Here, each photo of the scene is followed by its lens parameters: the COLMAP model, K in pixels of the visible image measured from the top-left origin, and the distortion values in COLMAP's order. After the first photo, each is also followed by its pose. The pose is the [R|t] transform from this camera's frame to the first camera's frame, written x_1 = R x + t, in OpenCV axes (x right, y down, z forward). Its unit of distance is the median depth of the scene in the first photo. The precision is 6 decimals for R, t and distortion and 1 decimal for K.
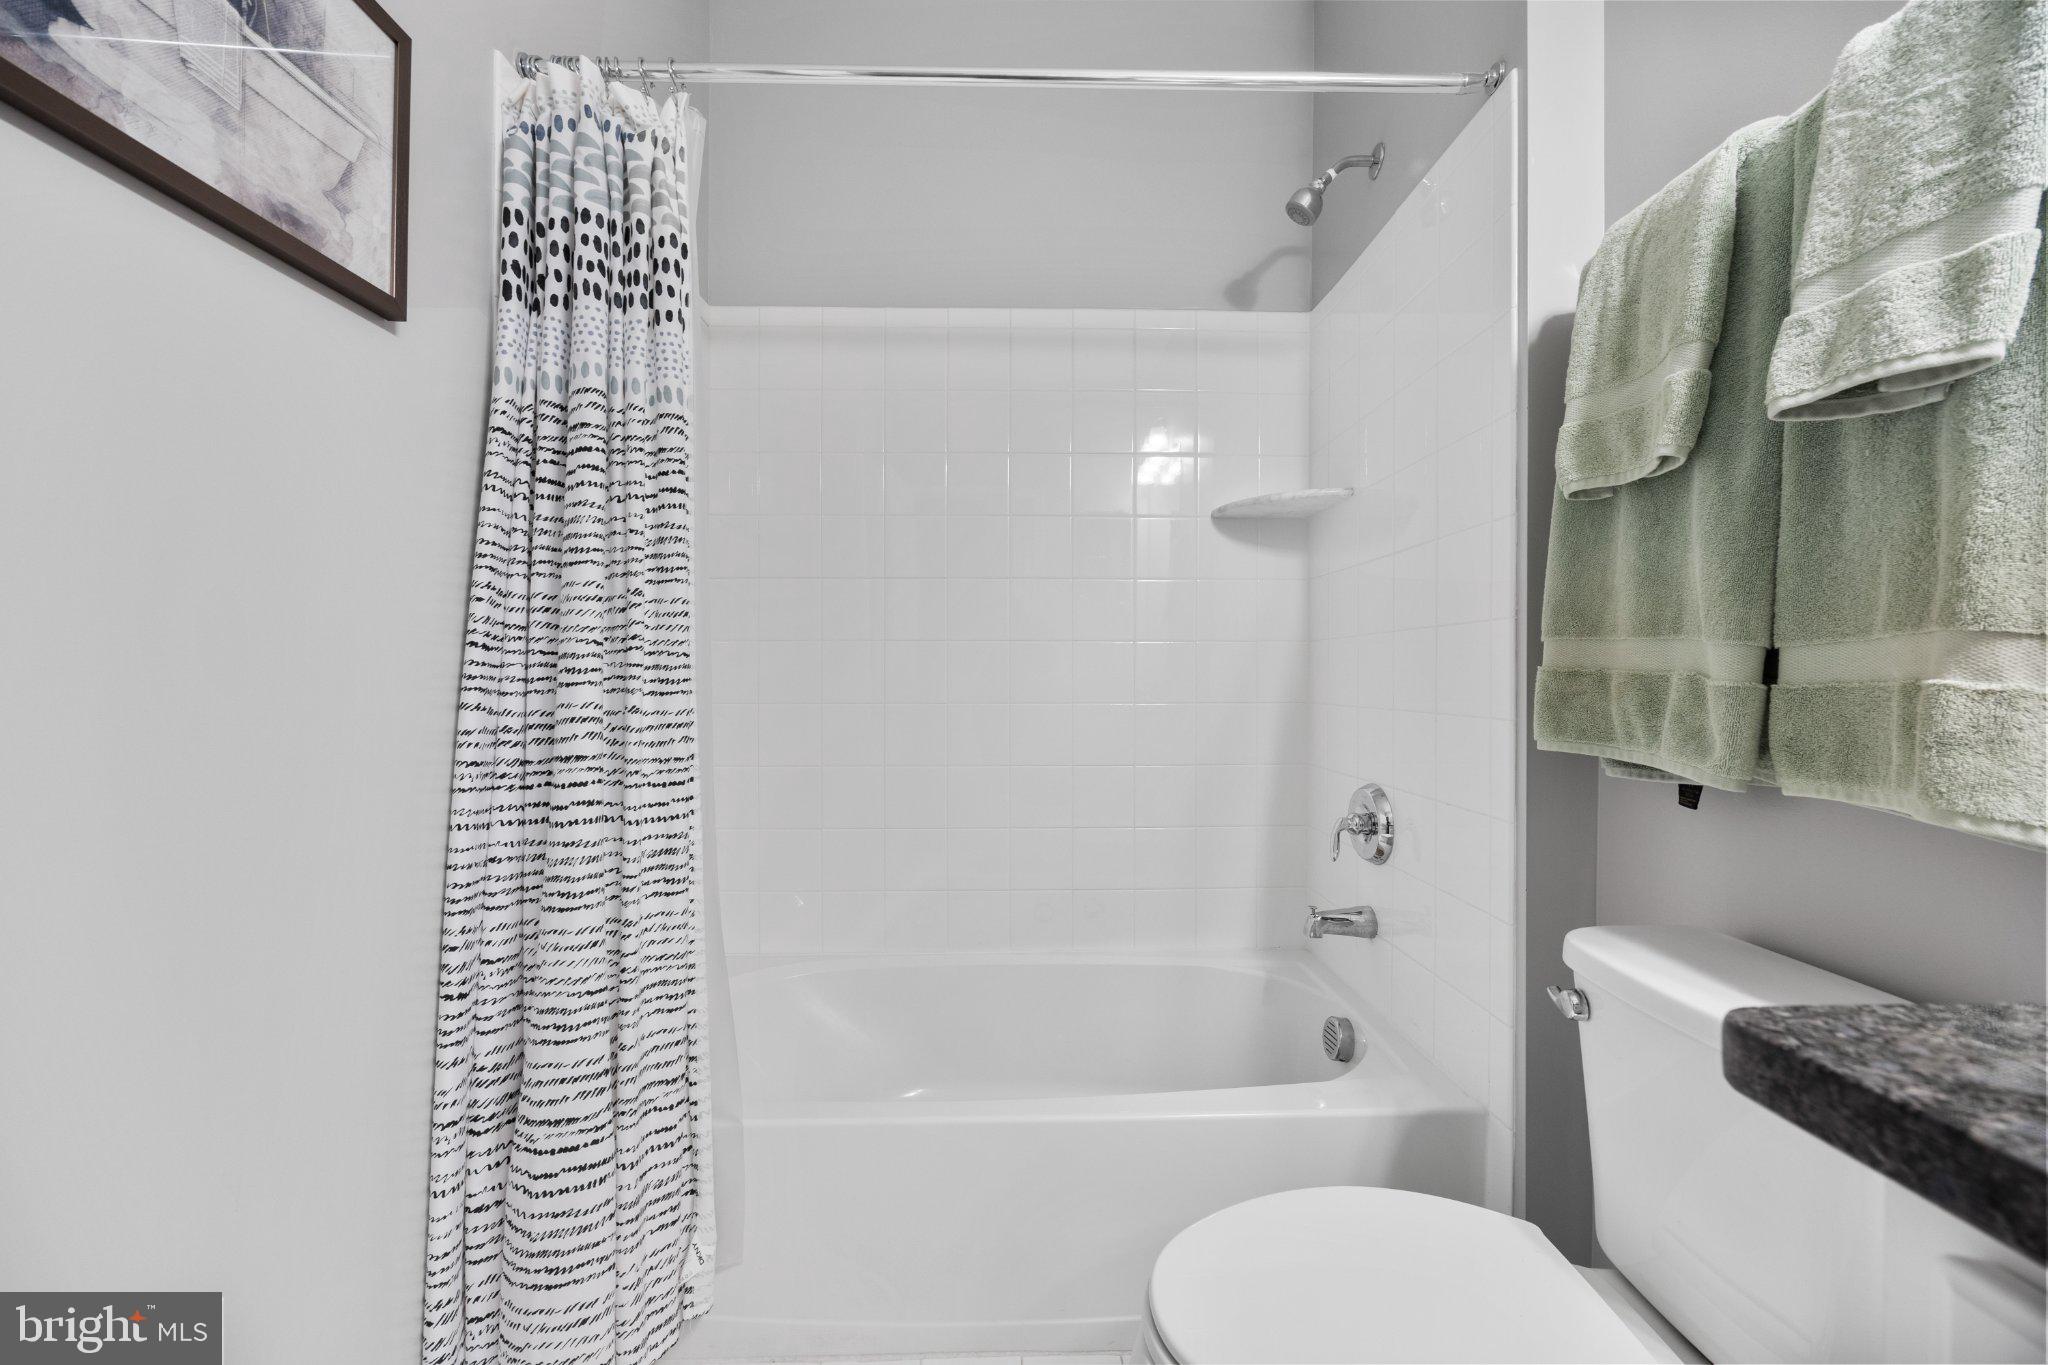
lens RADIAL K [[776.2, 0, 1023.3], [0, 776.2, 669.6], [0, 0, 1]] dist [-0.005196, 0.000399]
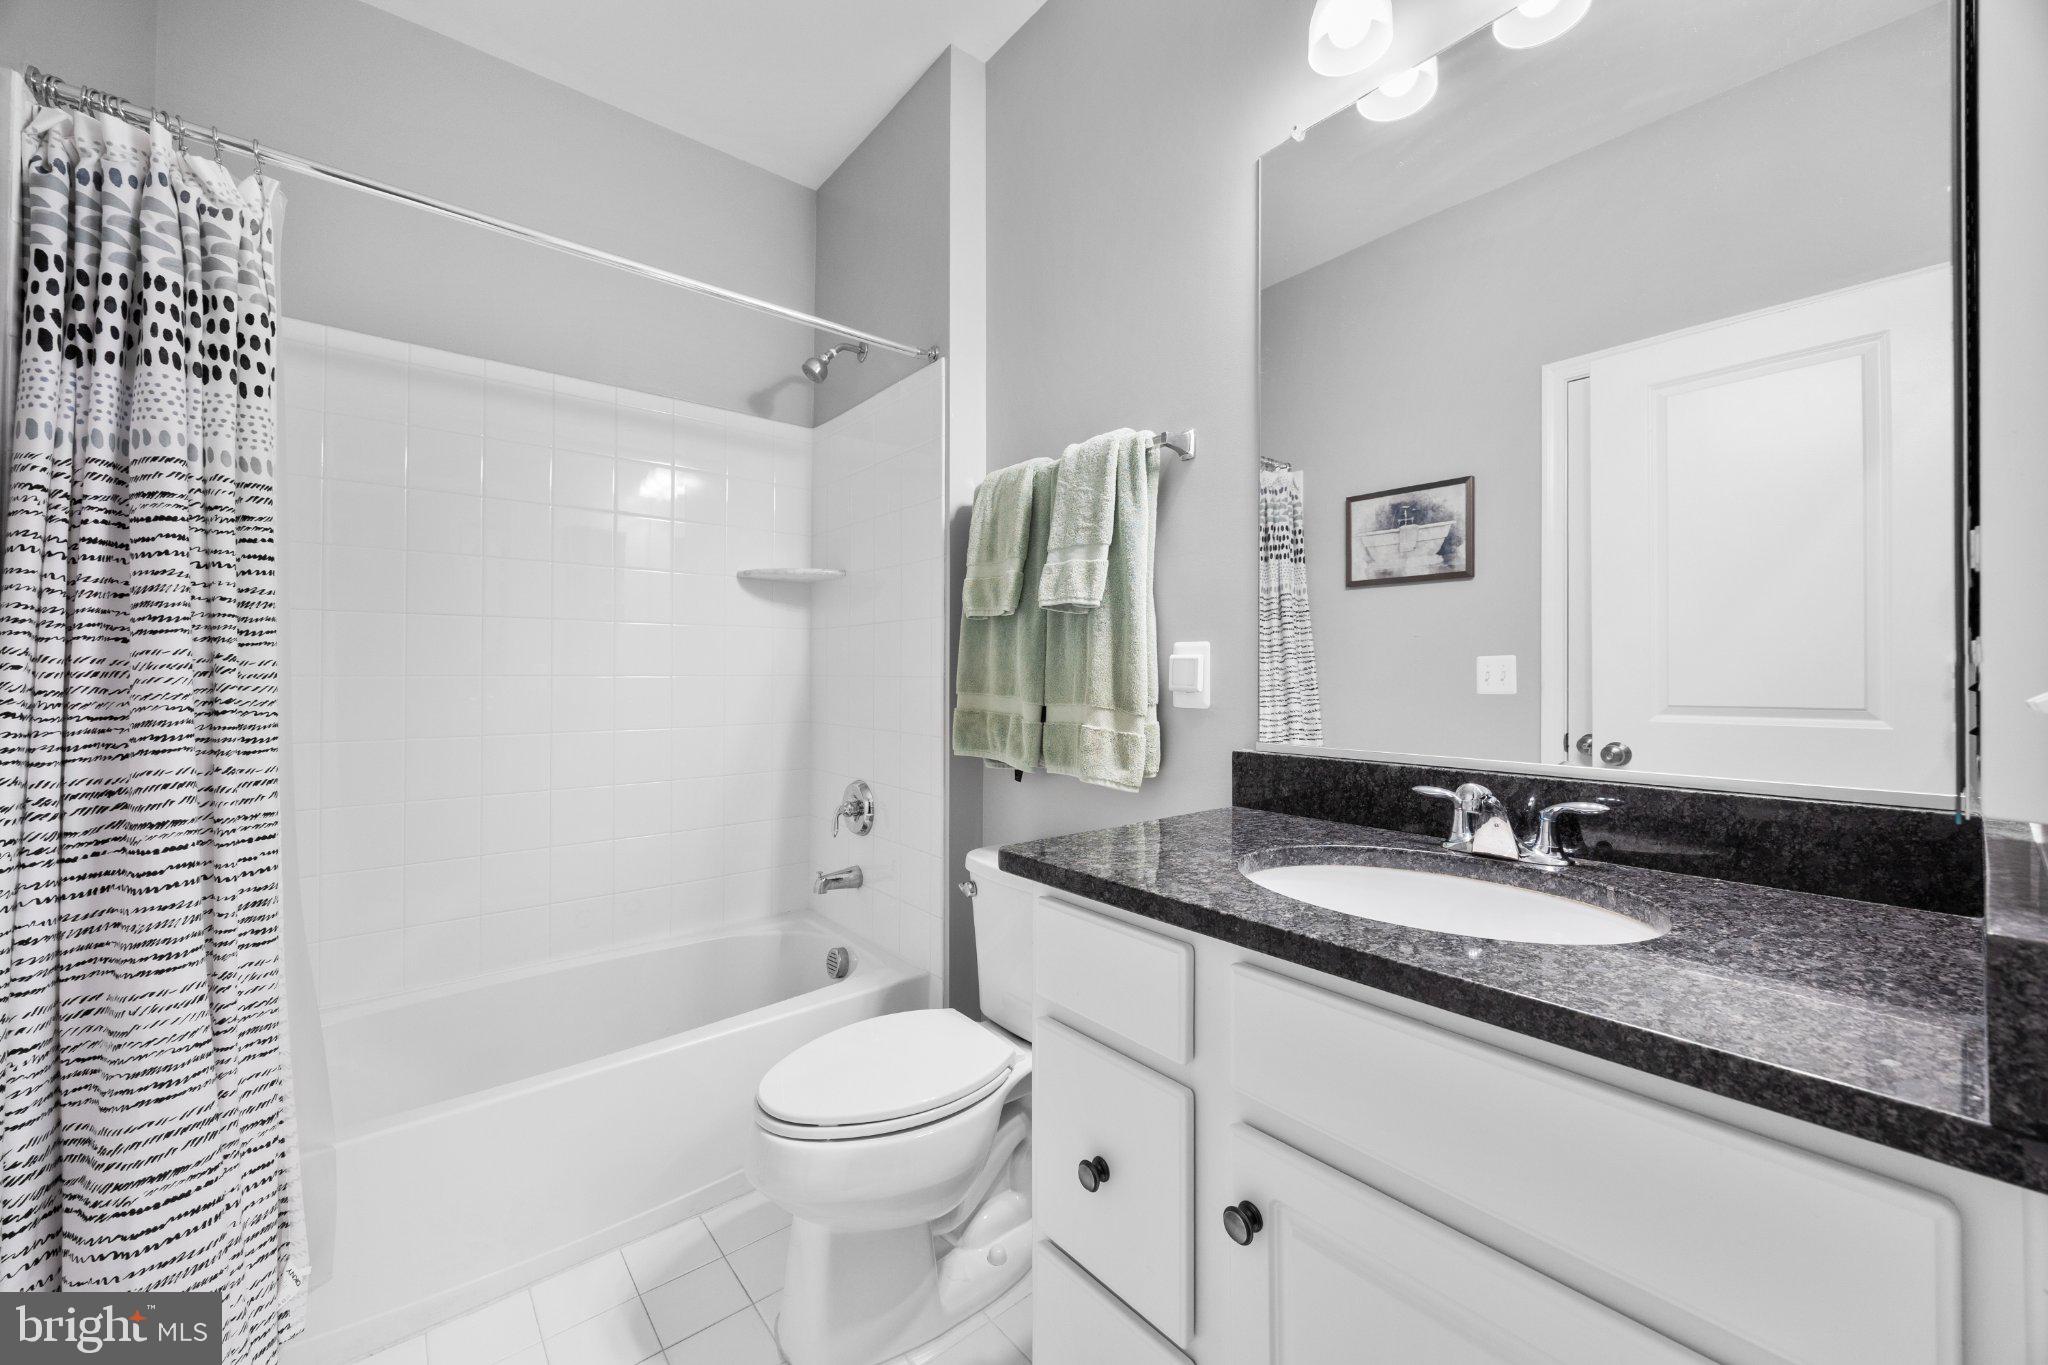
lens RADIAL K [[776.2, 0, 987.2], [0, 776.2, 677.5], [0, 0, 1]] dist [-0.005196, 0.000399]
pose [[0.812127, -0.007363, 0.583435, -0.280925], [0.000548, 0.999930, 0.011857, -0.086043], [-0.583481, -0.009309, 0.812073, -0.439389]]
